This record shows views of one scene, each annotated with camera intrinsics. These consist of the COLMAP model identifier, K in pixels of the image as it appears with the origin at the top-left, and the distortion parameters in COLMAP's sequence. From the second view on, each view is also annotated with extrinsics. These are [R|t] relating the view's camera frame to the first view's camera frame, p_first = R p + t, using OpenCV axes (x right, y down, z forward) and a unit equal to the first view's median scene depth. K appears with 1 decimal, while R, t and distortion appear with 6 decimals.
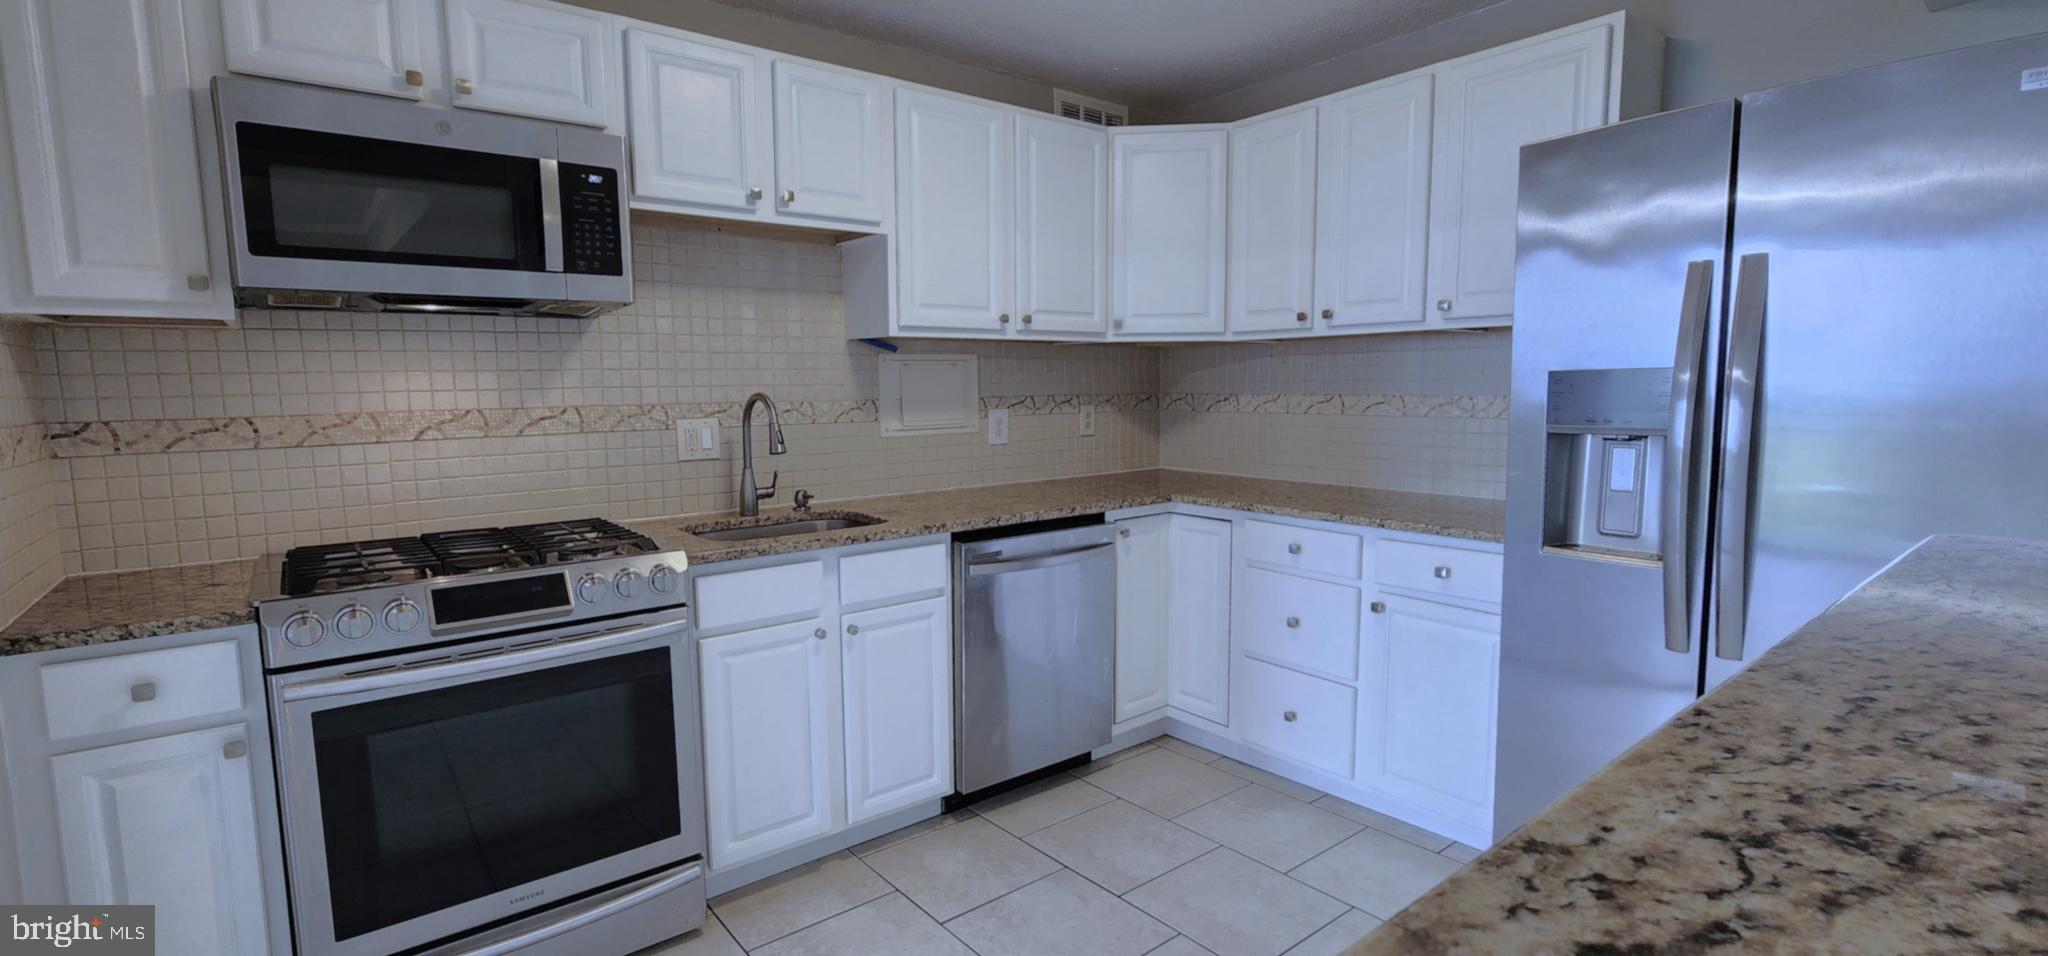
lens RADIAL K [[926.6, 0, 1019.8], [0, 926.6, 479.4], [0, 0, 1]] dist [0.000202, -0.000306]
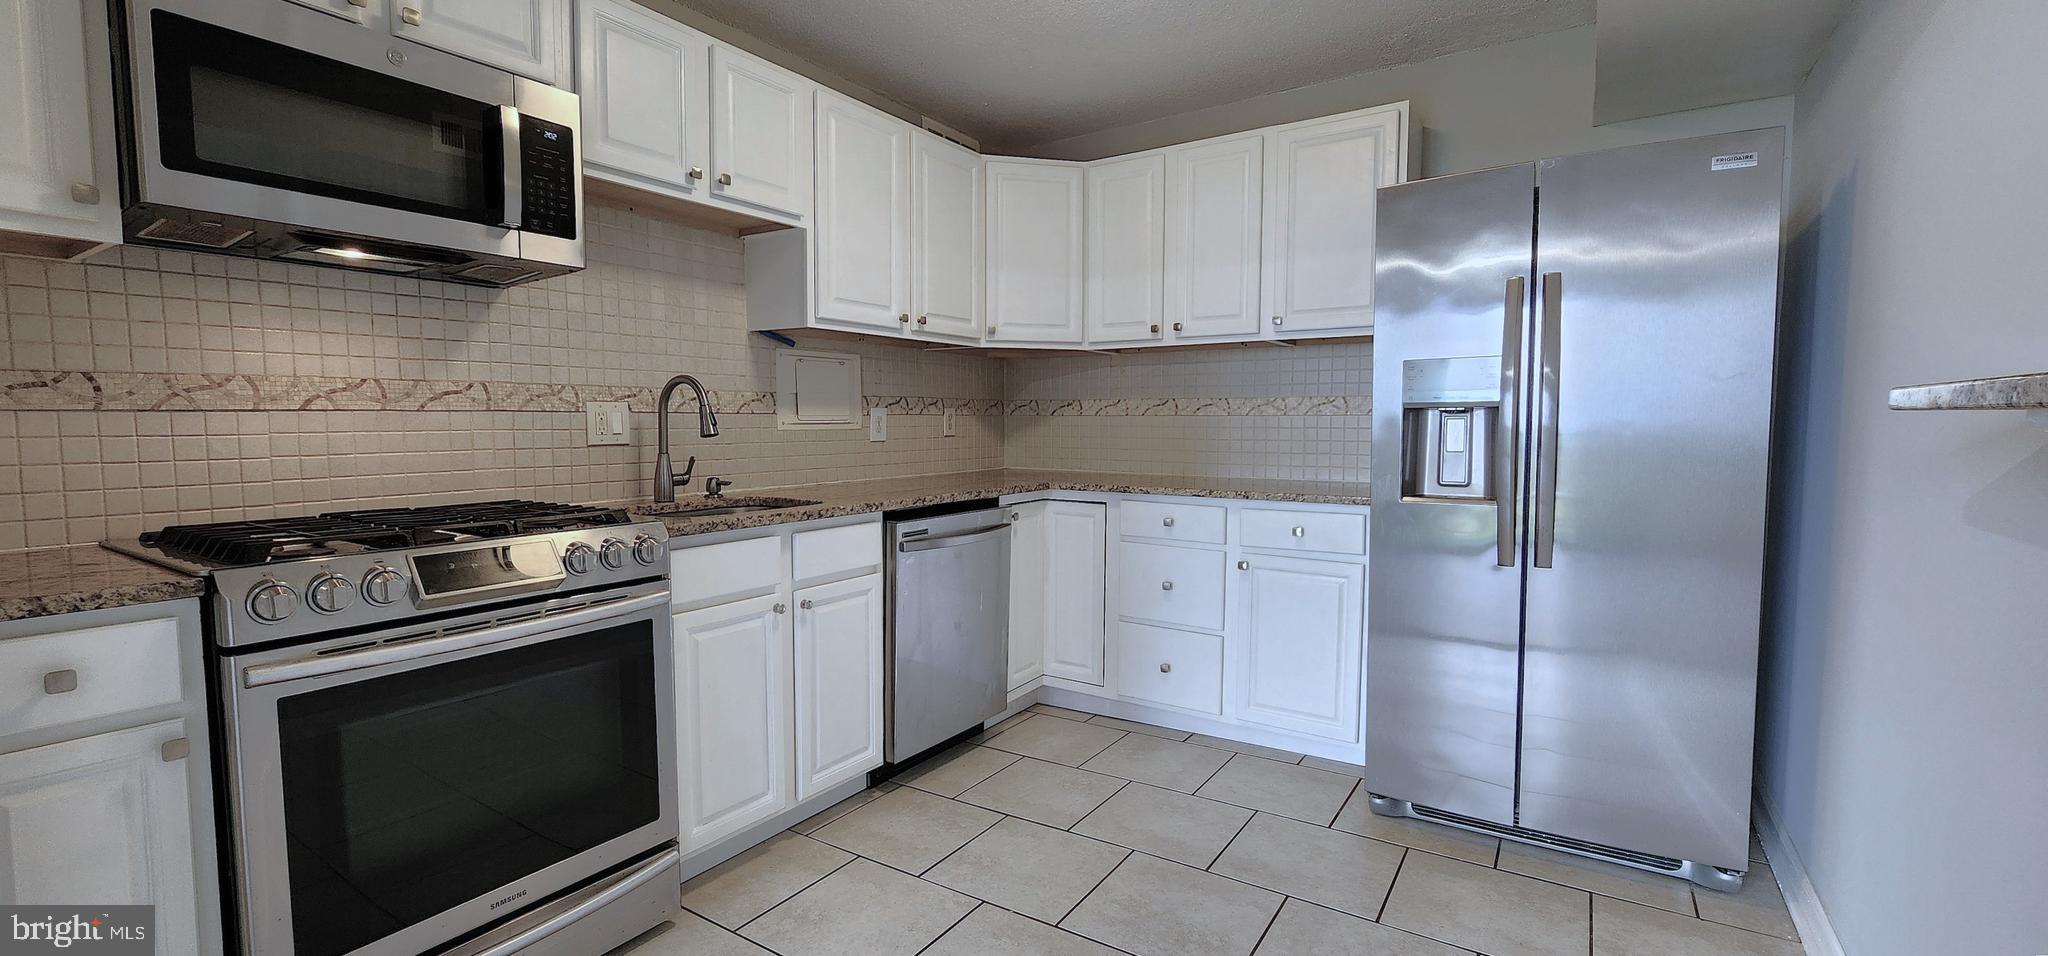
lens RADIAL K [[874.5, 0, 1028.2], [0, 874.5, 478.0], [0, 0, 1]] dist [0.001504, 0.000103]
pose [[0.949165, -0.009321, 0.314641, -0.249851], [0.022339, 0.999036, -0.037794, 0.065004], [-0.313985, 0.042902, 0.948458, 0.006695]]
